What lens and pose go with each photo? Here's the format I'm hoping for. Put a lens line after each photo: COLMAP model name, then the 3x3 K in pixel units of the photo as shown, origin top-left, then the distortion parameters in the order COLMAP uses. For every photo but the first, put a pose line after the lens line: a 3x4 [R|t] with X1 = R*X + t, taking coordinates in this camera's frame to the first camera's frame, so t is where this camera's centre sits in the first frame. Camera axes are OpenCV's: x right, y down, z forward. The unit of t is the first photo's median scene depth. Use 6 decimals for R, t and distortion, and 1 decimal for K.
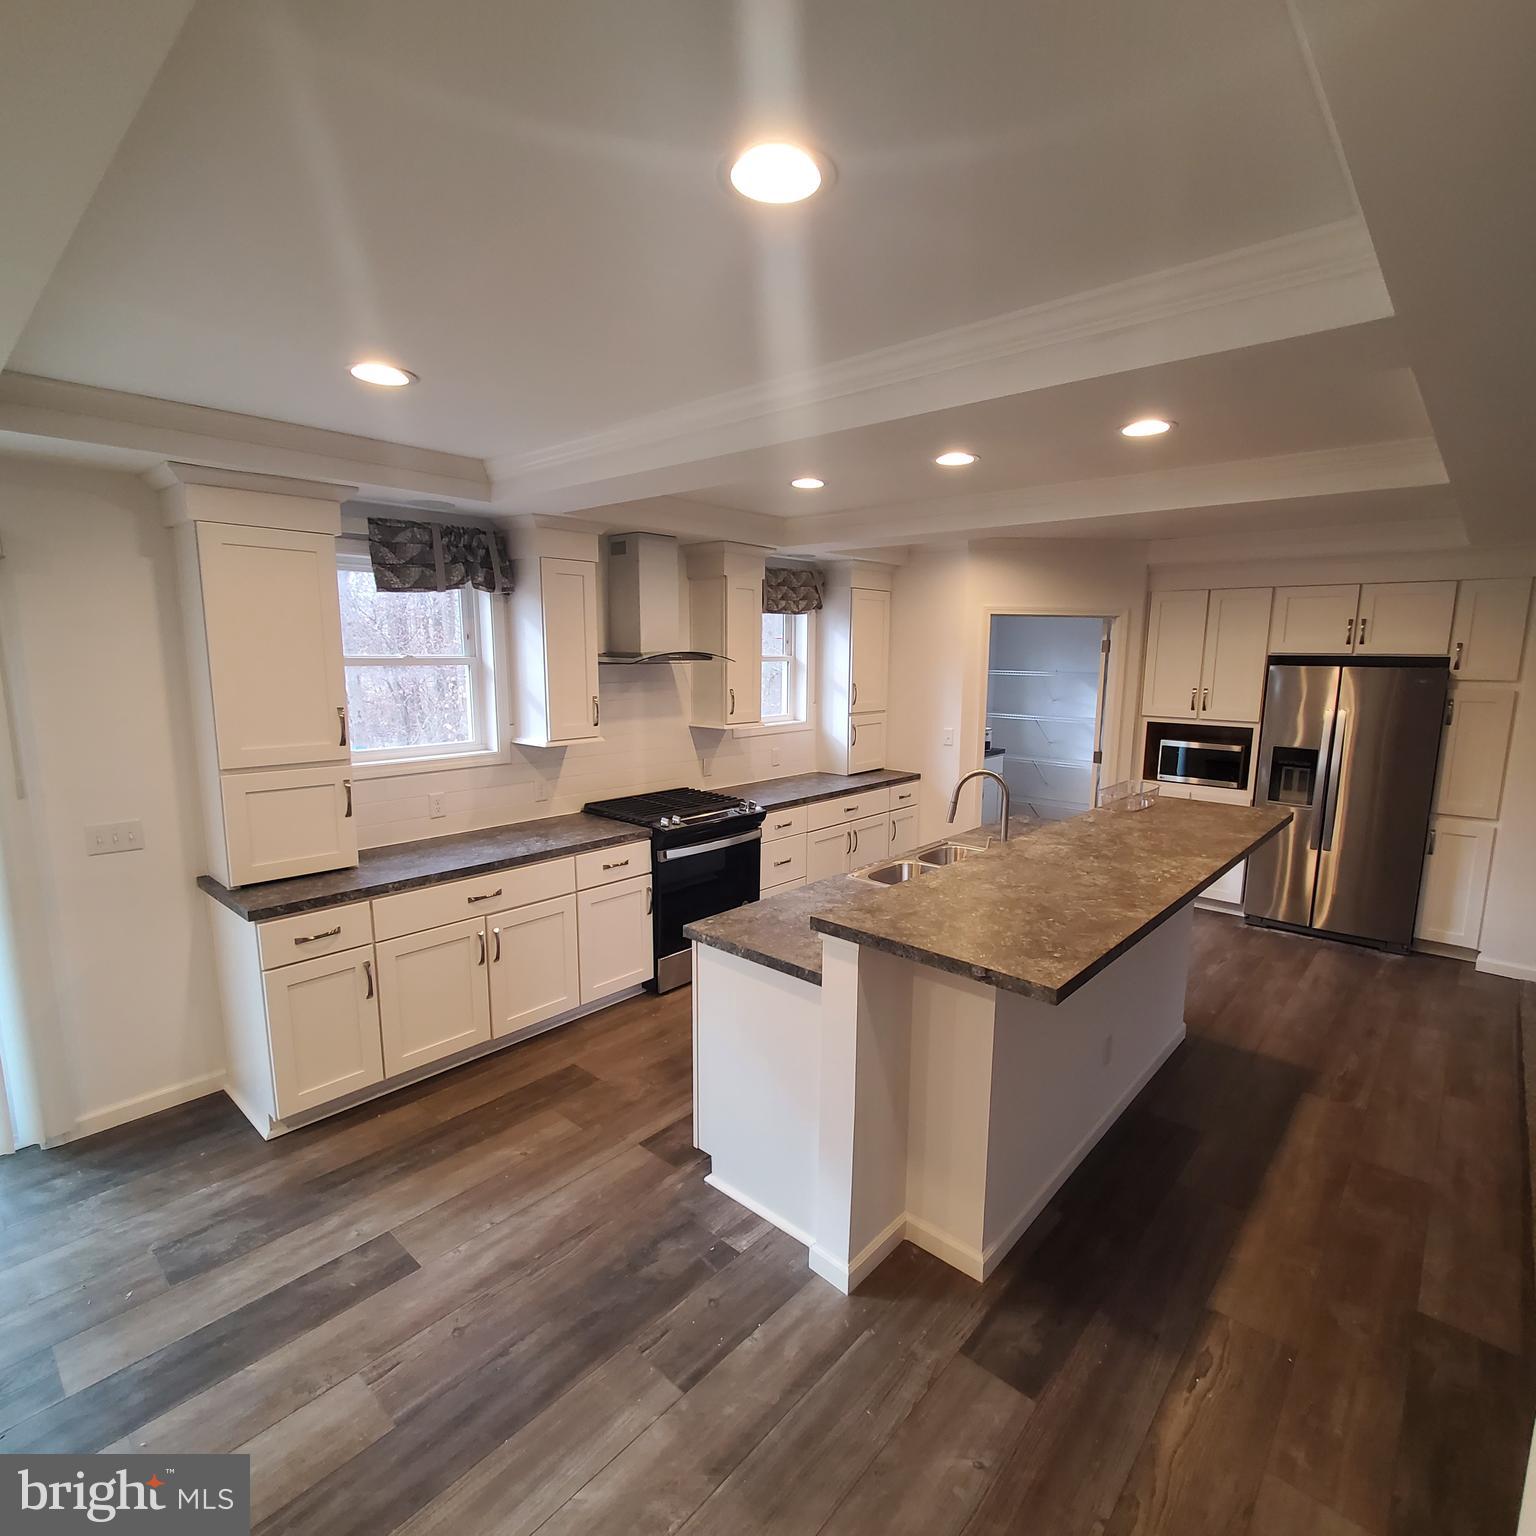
lens RADIAL K [[802.5, 0, 778.5], [0, 802.5, 778.4], [0, 0, 1]] dist [0.030970, -0.023620]
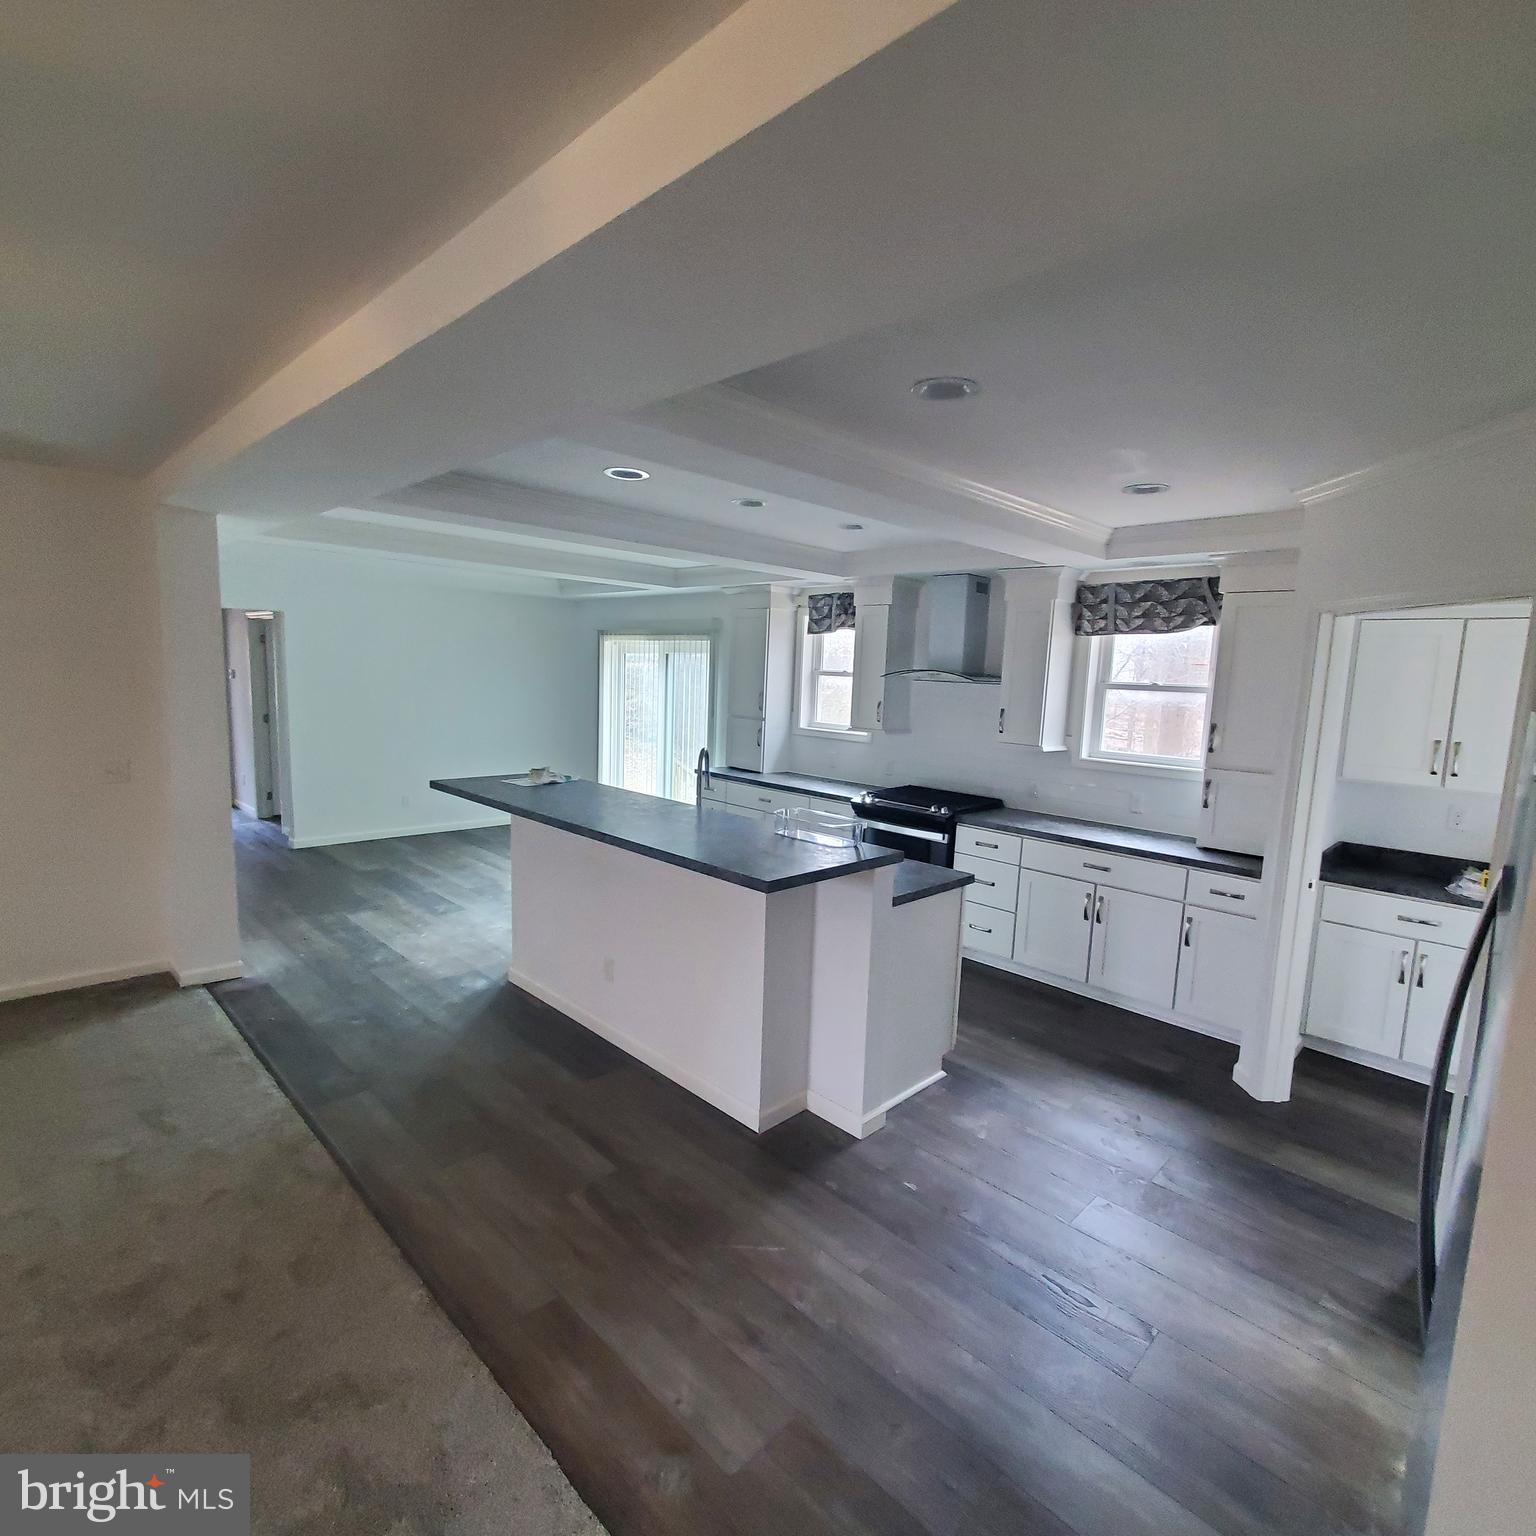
lens RADIAL K [[802.5, 0, 778.5], [0, 802.5, 778.4], [0, 0, 1]] dist [0.030970, -0.023620]
pose [[-0.055637, 0.127609, -0.990263, 1.286426], [-0.201122, 0.970037, 0.136303, -0.142248], [0.977985, 0.206747, -0.028305, 0.999210]]
